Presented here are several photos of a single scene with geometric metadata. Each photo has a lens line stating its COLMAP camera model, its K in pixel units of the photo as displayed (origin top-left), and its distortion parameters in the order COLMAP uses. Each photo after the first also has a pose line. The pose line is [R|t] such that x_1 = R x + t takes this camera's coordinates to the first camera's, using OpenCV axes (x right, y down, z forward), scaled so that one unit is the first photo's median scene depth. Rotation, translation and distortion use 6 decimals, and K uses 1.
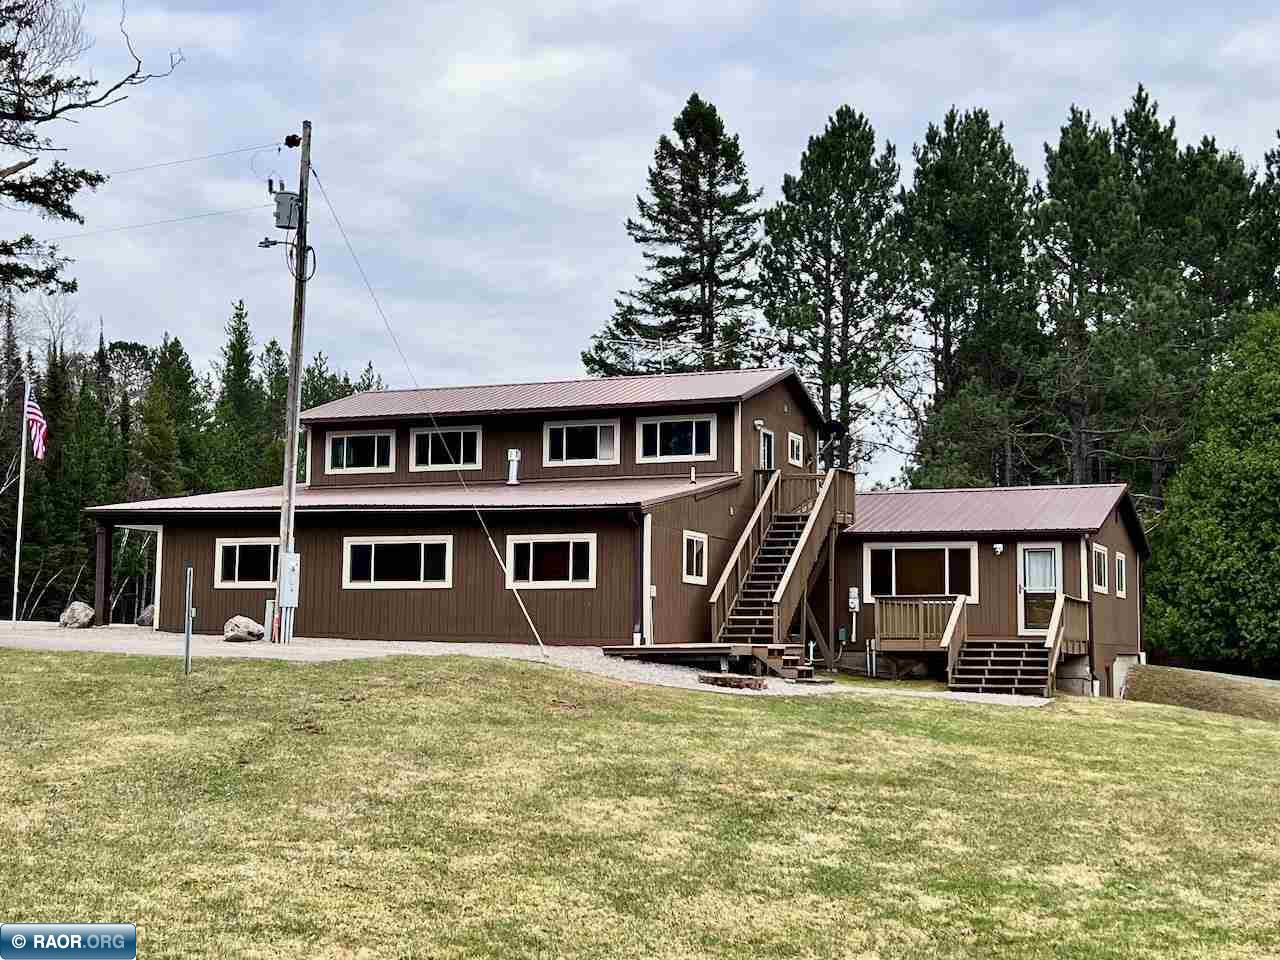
lens RADIAL K [[2212.8, 0, 640.0], [0, 2212.8, 480.0], [0, 0, 1]] dist [0.063665, 0.052296]
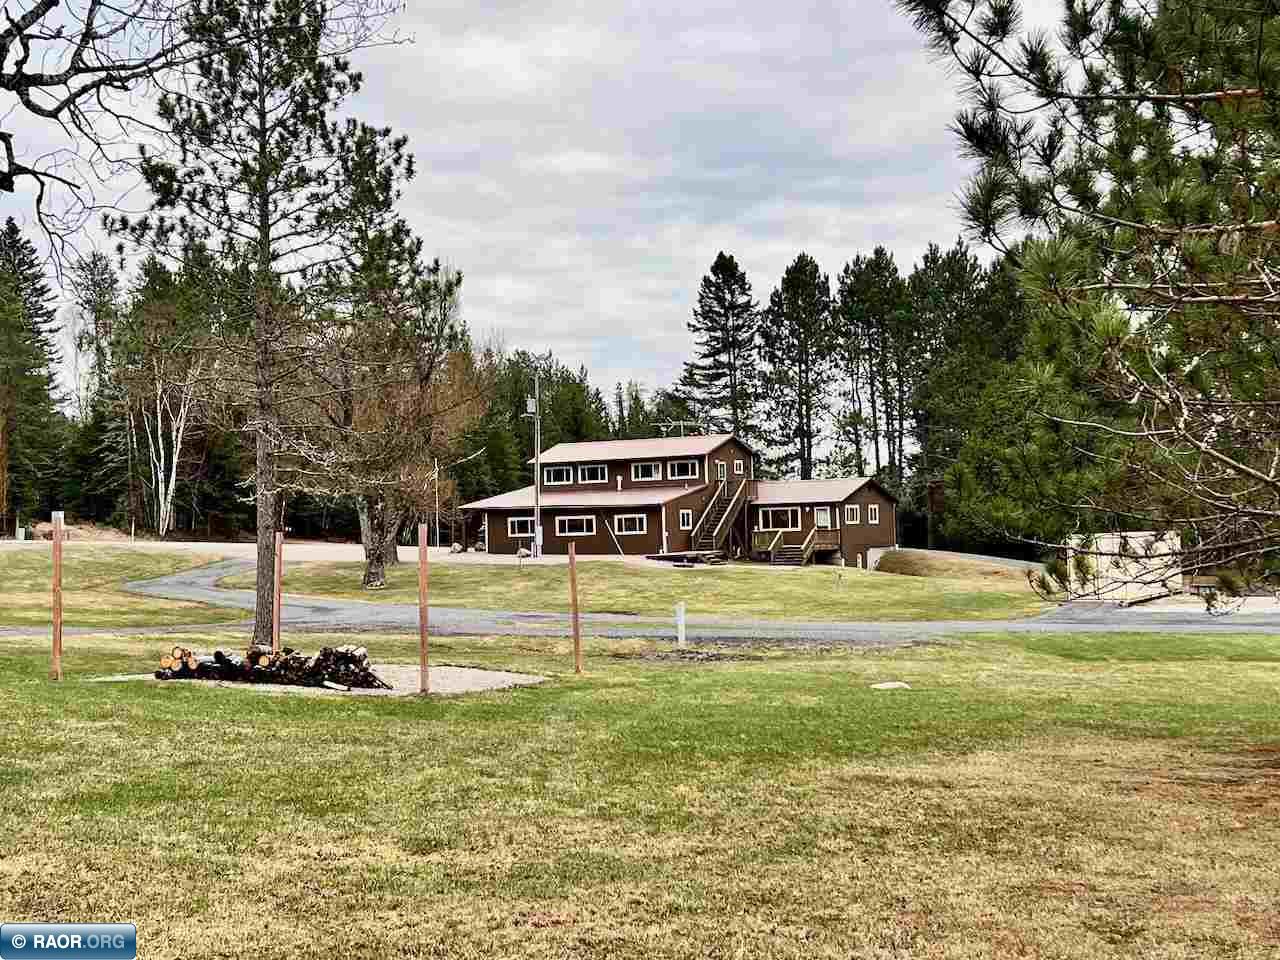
lens RADIAL K [[1787.7, 0, 640.0], [0, 1787.7, 480.0], [0, 0, 1]] dist [-0.008708, -0.002444]
pose [[0.996699, -0.038780, -0.071321, 0.112594], [0.041912, 0.998198, 0.042949, -0.096507], [0.069527, -0.045796, 0.996528, -1.039054]]
